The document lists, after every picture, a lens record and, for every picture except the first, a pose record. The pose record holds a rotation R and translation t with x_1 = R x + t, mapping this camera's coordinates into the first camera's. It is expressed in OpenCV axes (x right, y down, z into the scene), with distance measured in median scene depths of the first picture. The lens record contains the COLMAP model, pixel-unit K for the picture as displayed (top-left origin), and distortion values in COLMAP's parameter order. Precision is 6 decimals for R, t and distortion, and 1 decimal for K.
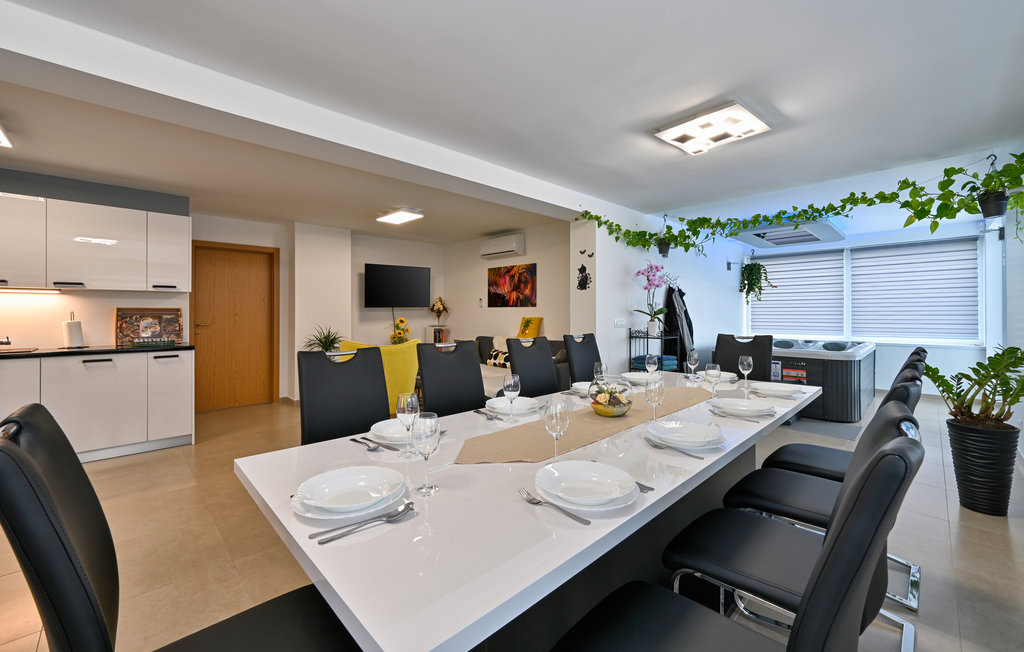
lens RADIAL K [[409.4, 0, 499.9], [0, 409.4, 311.1], [0, 0, 1]] dist [-0.000282, 0.000012]
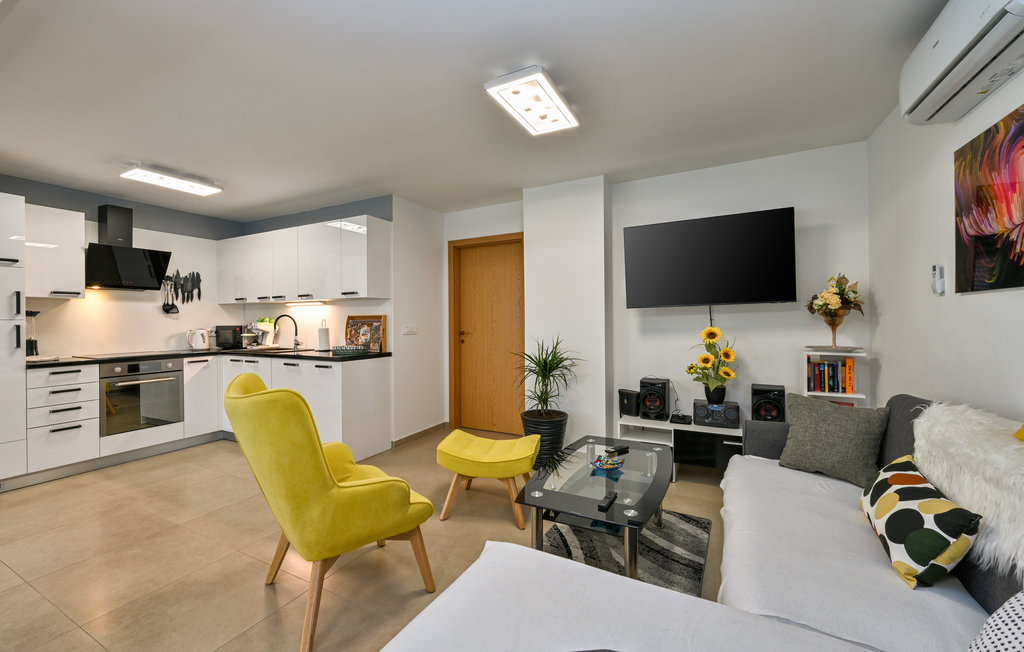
lens RADIAL K [[414.5, 0, 504.3], [0, 414.5, 318.9], [0, 0, 1]] dist [-0.003439, -0.000230]
pose [[0.319577, -0.005928, -0.947542, 0.221458], [0.013297, 0.999910, -0.001771, 0.007274], [0.947467, -0.012034, 0.319627, 1.012767]]
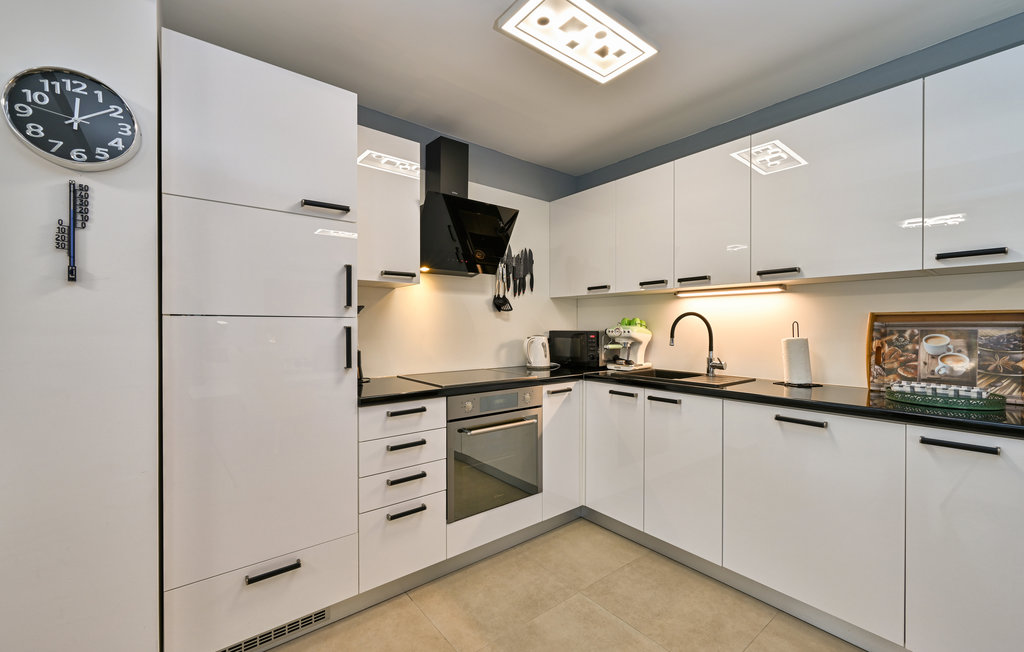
lens RADIAL K [[414.5, 0, 517.3], [0, 414.5, 325.9], [0, 0, 1]] dist [-0.003439, -0.000230]
pose [[-0.080682, 0.000392, -0.996740, -0.396118], [0.005414, 0.999985, -0.000045, 0.004923], [0.996725, -0.005400, -0.080683, 0.600543]]
